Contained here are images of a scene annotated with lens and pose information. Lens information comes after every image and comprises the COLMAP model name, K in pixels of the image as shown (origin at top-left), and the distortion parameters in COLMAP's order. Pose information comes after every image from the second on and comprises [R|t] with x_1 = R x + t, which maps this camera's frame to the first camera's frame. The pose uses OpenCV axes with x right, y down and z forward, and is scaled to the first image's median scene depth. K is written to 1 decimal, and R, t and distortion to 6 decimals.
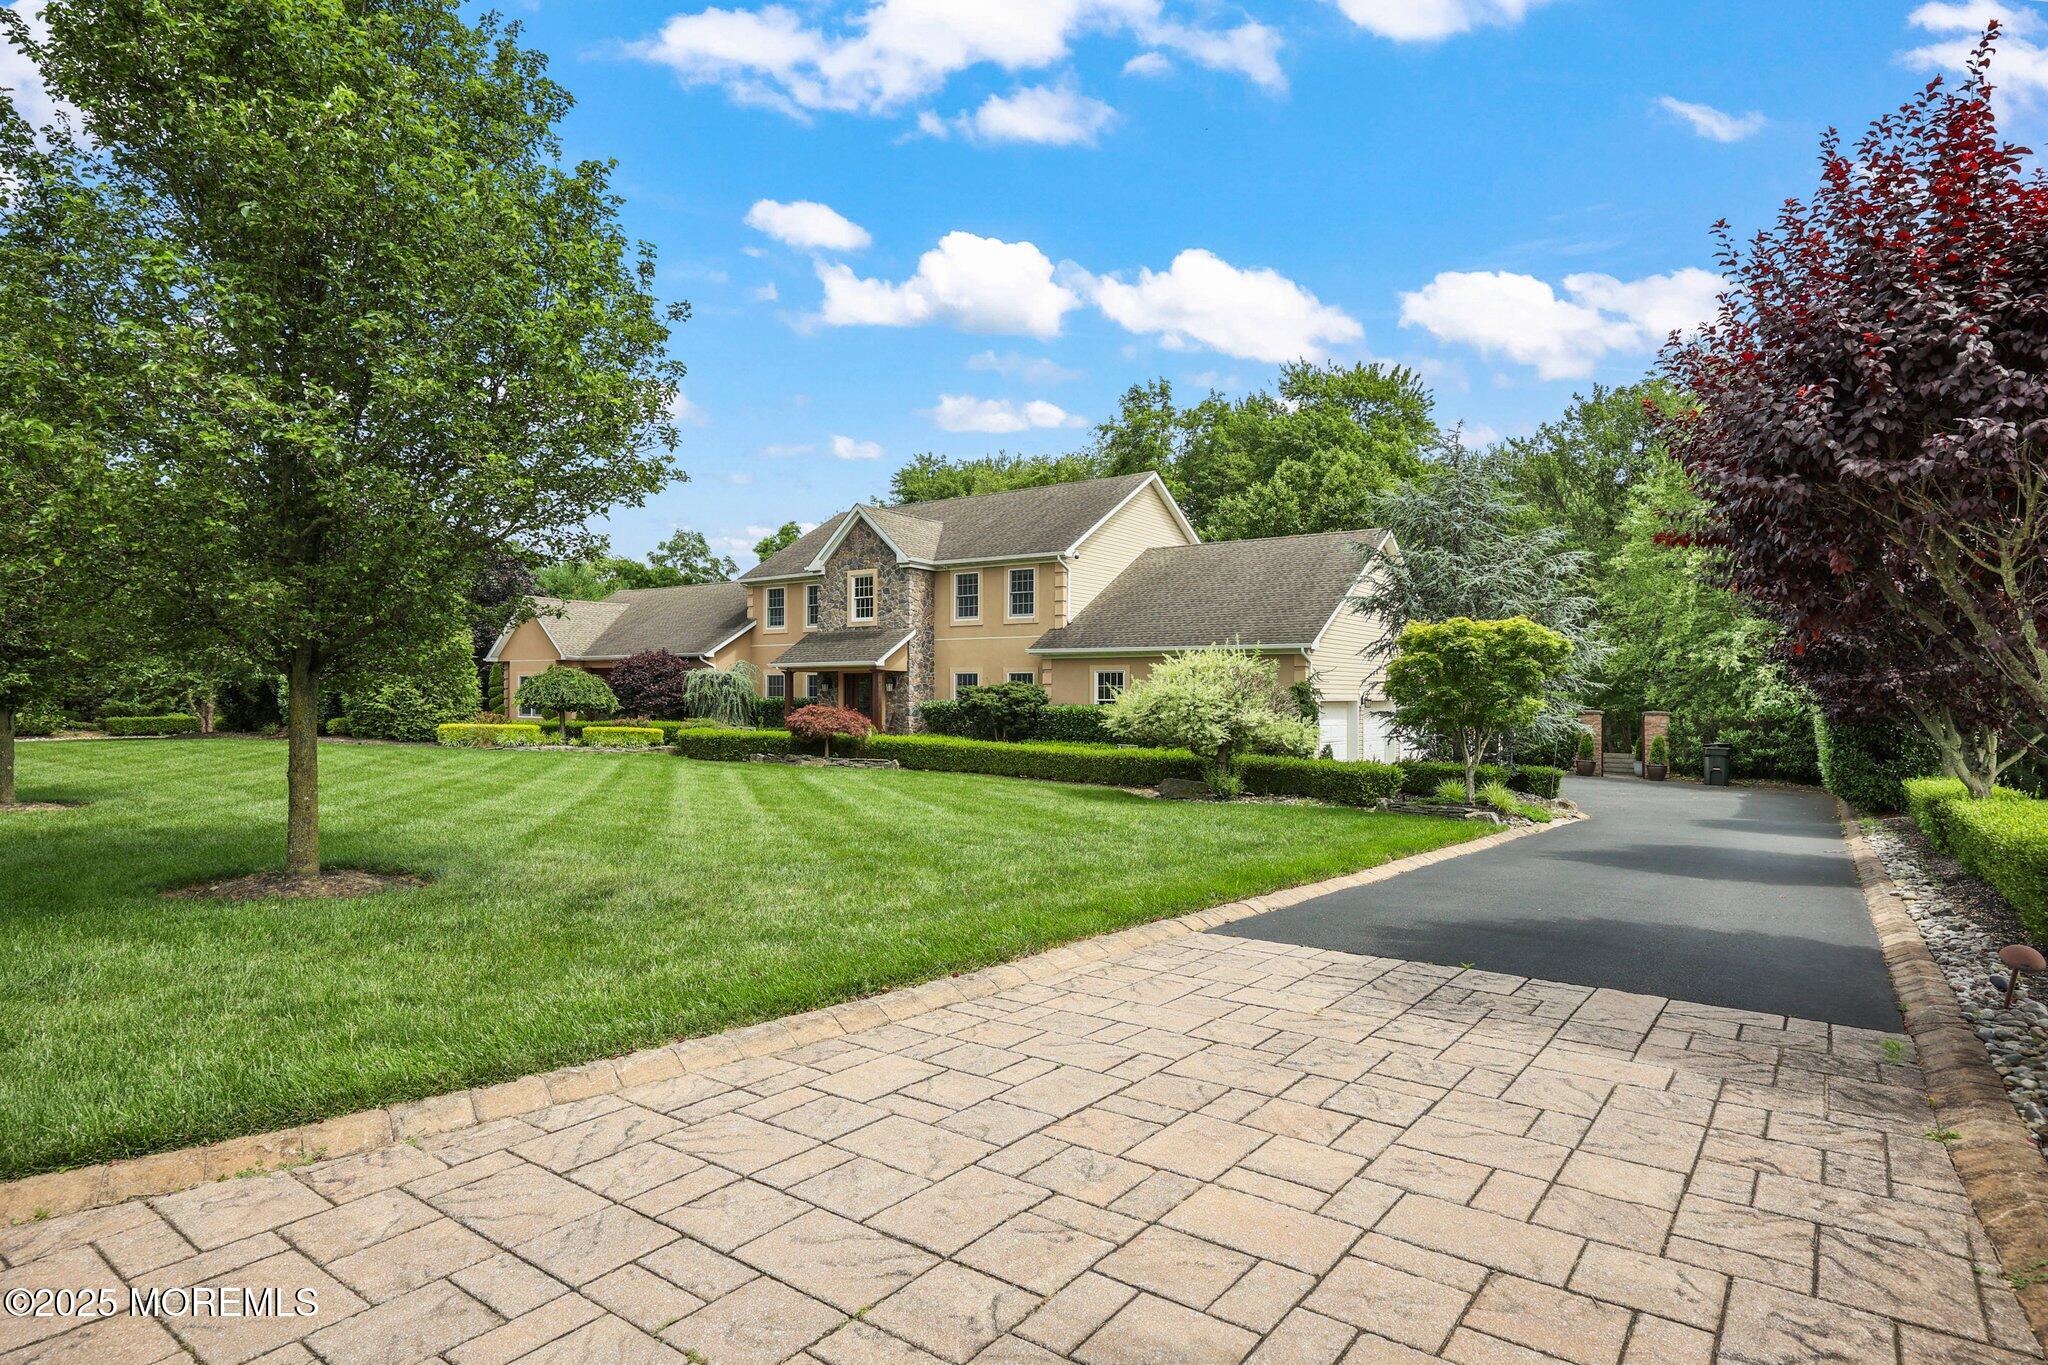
lens RADIAL K [[1087.6, 0, 1027.3], [0, 1087.6, 688.1], [0, 0, 1]] dist [-0.001936, -0.001417]
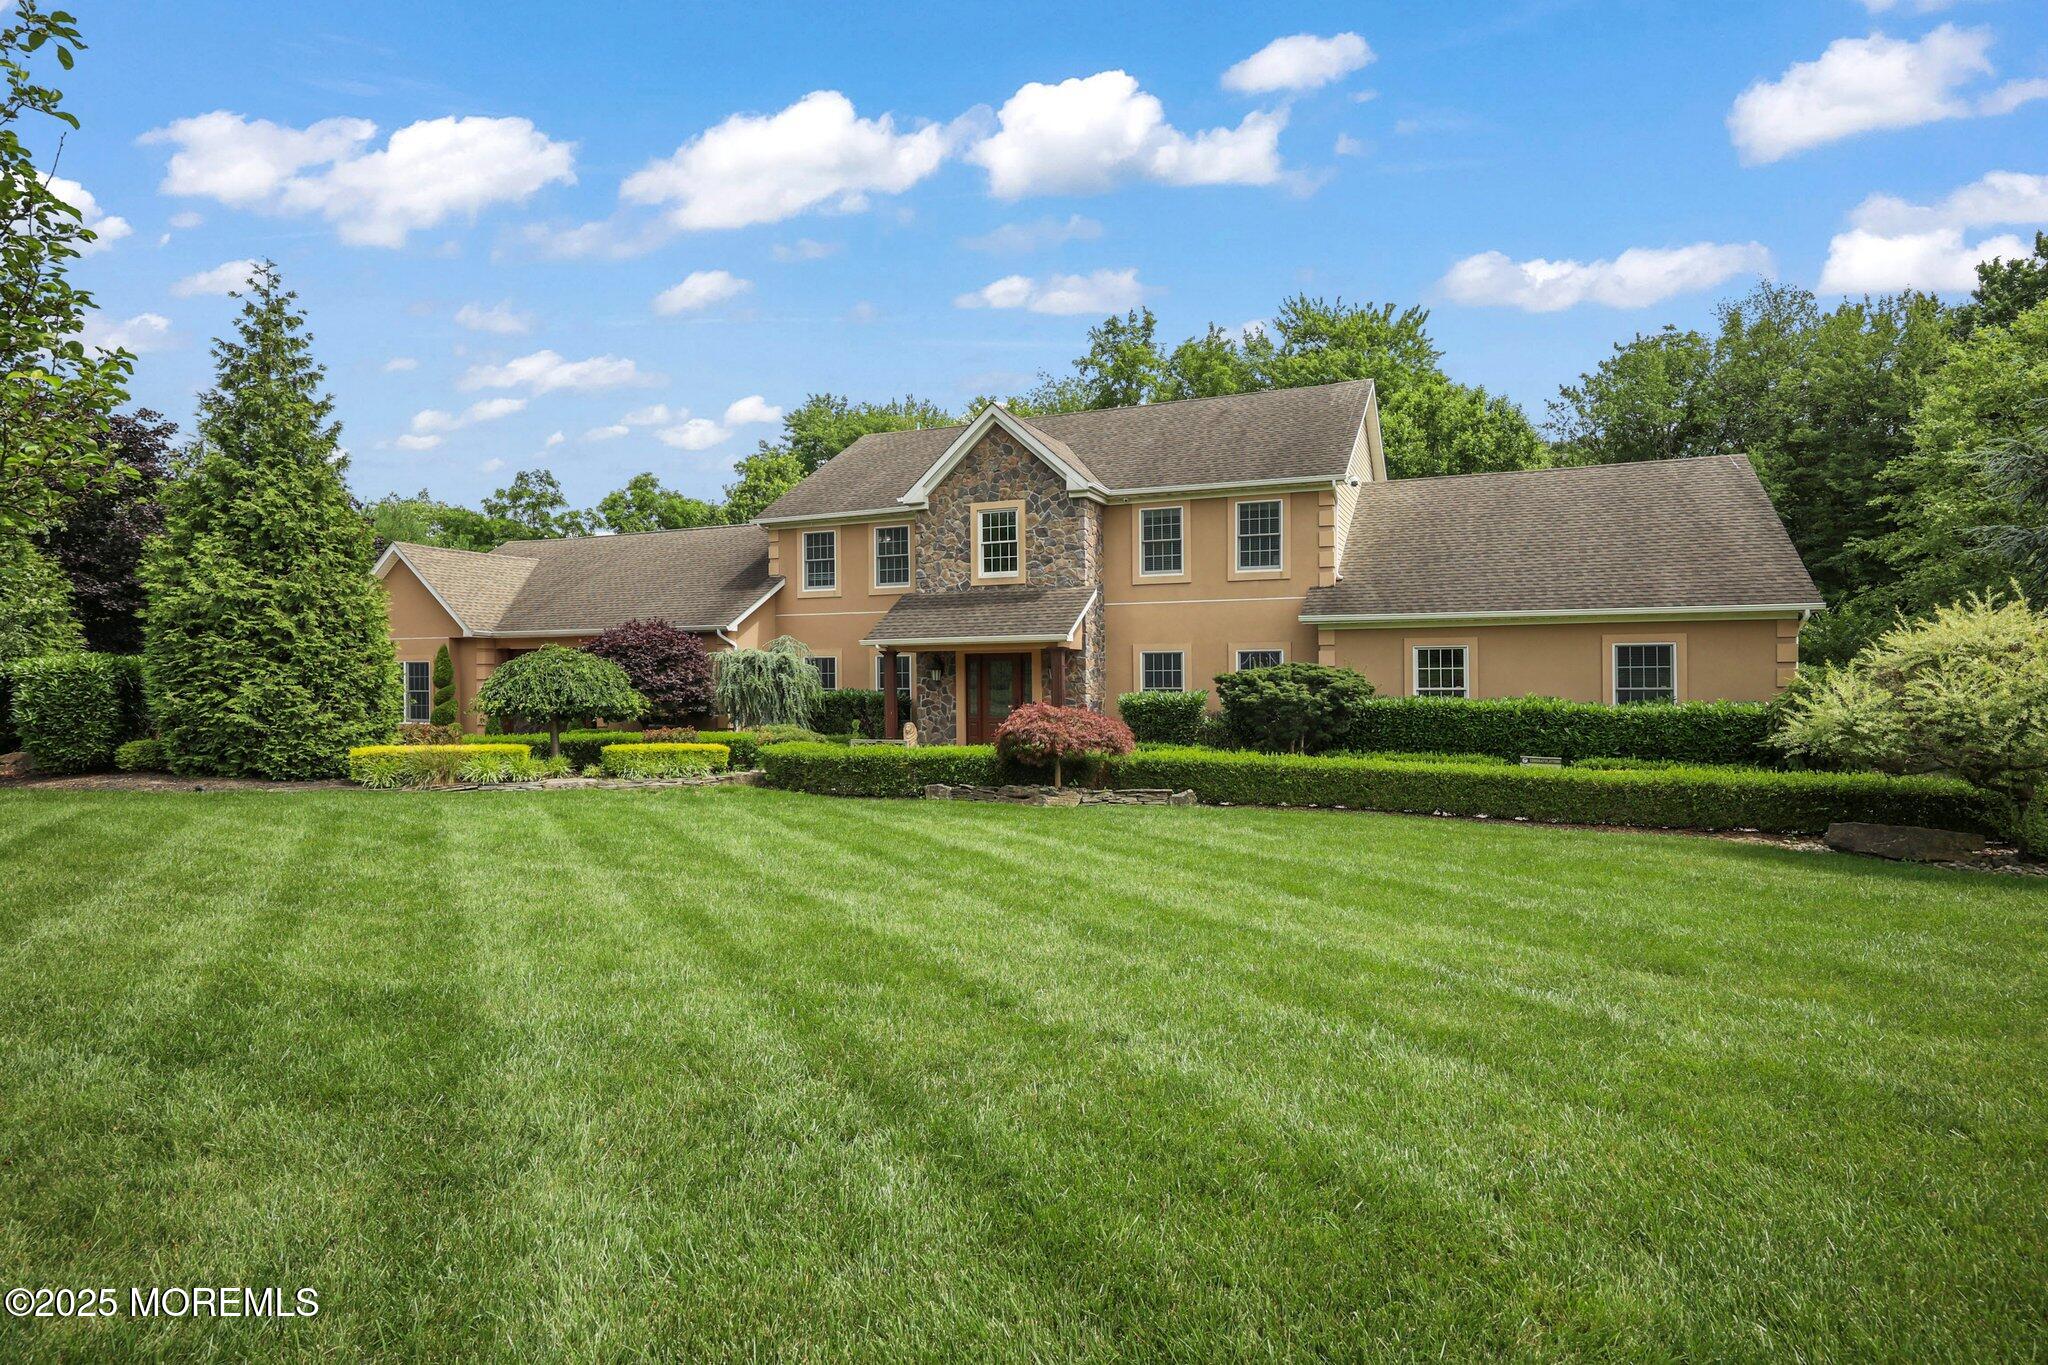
lens RADIAL K [[1087.6, 0, 1026.9], [0, 1087.6, 679.5], [0, 0, 1]] dist [-0.001936, -0.001417]
pose [[0.975853, -0.012089, 0.218096, -0.286412], [0.010156, 0.999899, 0.009982, -0.003857], [-0.218194, -0.007526, 0.975876, 0.333298]]
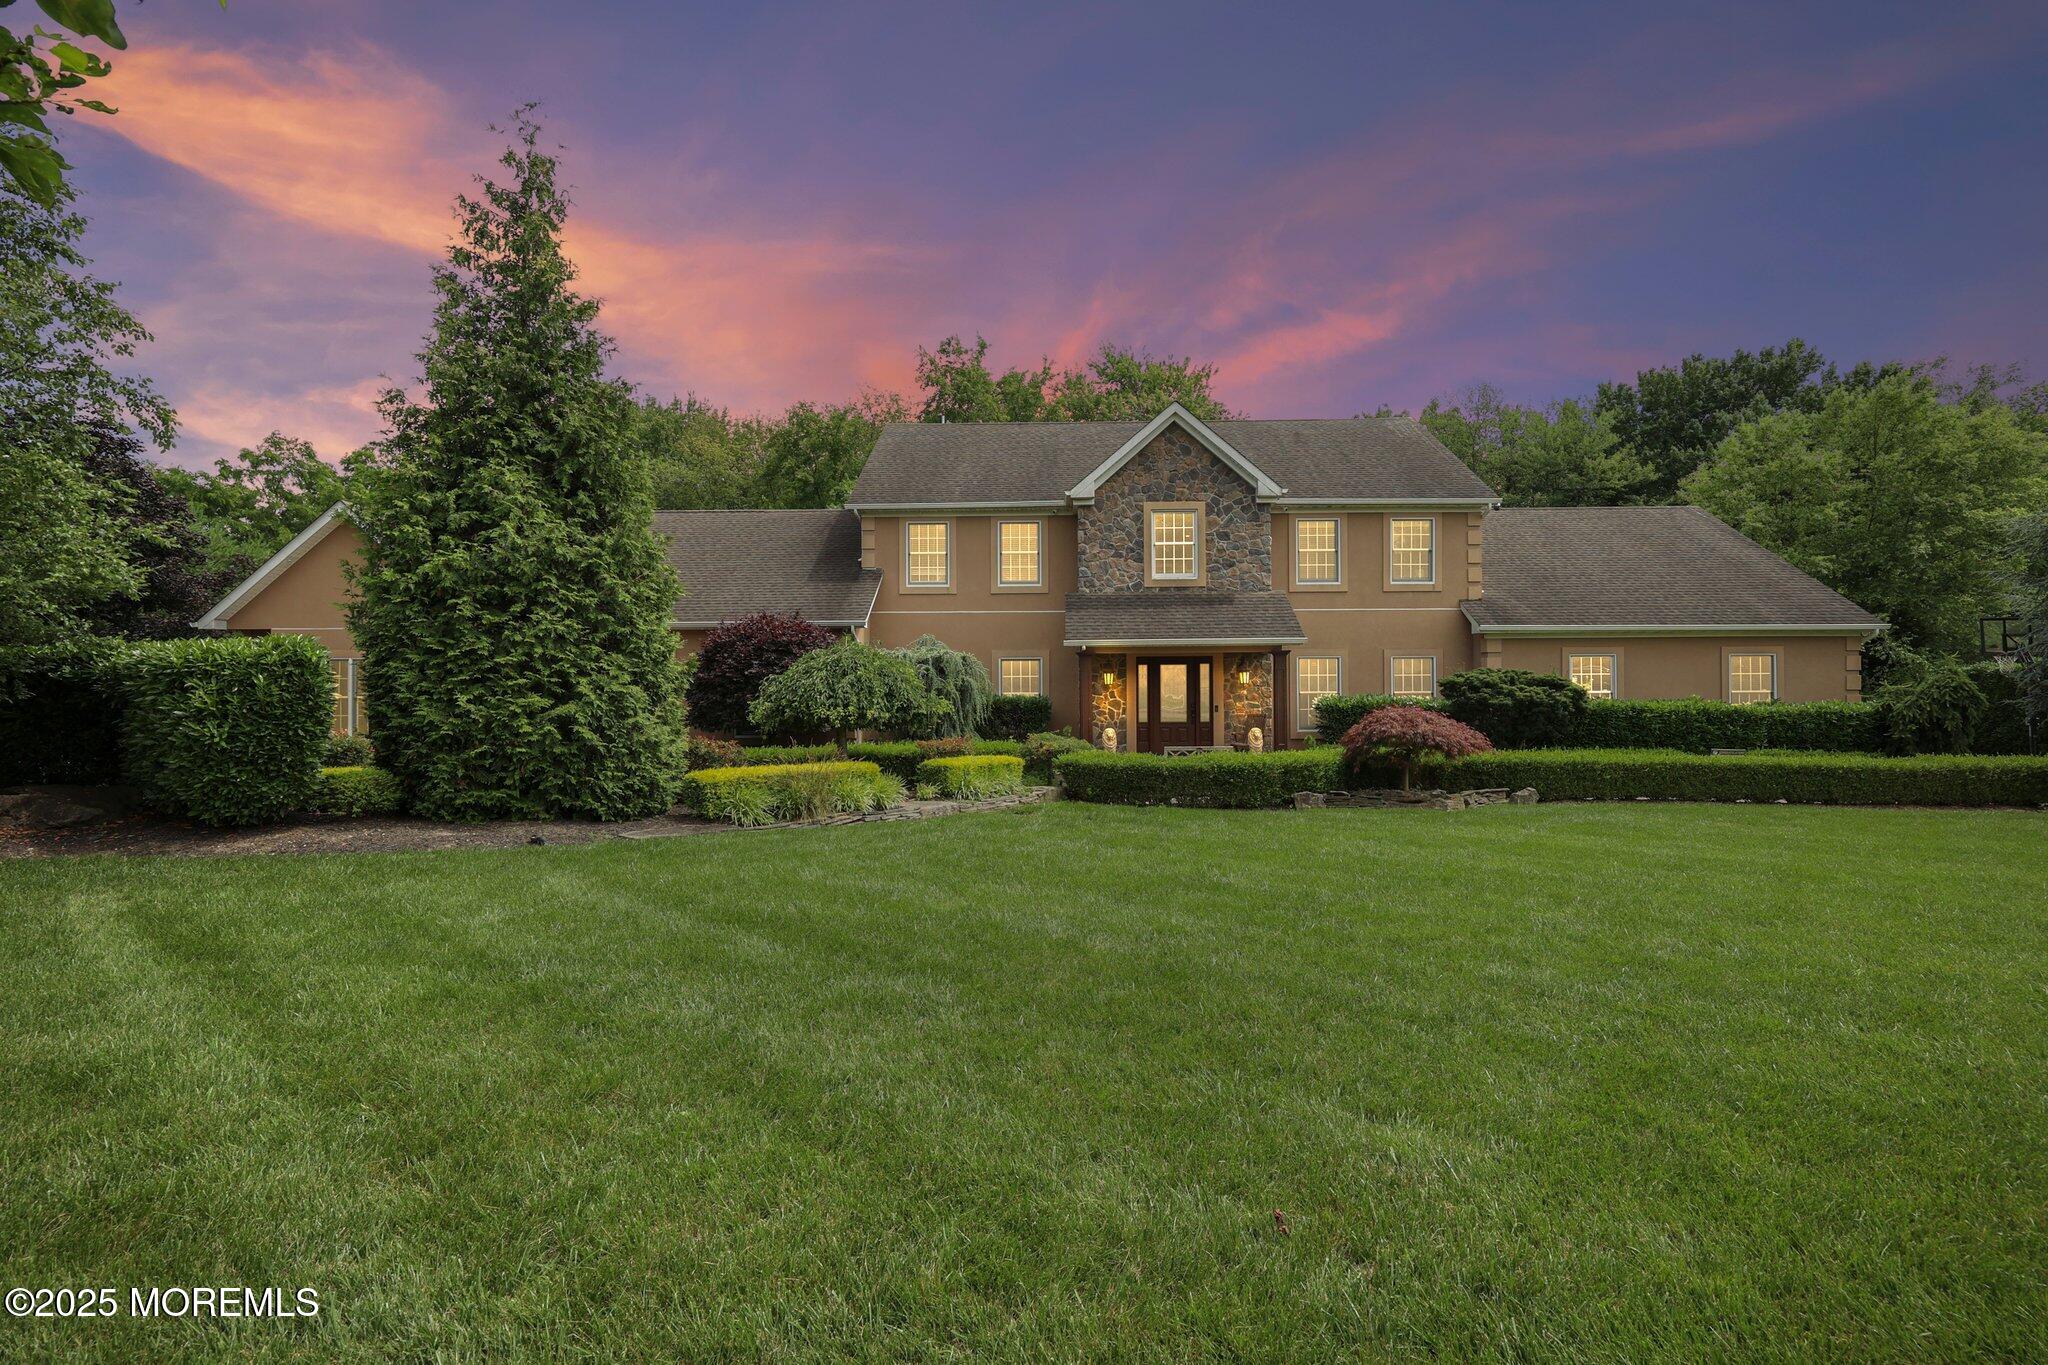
lens RADIAL K [[993.5, 0, 1026.4], [0, 993.5, 683.8], [0, 0, 1]] dist [-0.001601, -0.000452]
pose [[0.825185, -0.008107, 0.564804, -0.577735], [0.004698, 0.999961, 0.007489, -0.001942], [-0.564843, -0.003526, 0.825191, 0.552637]]
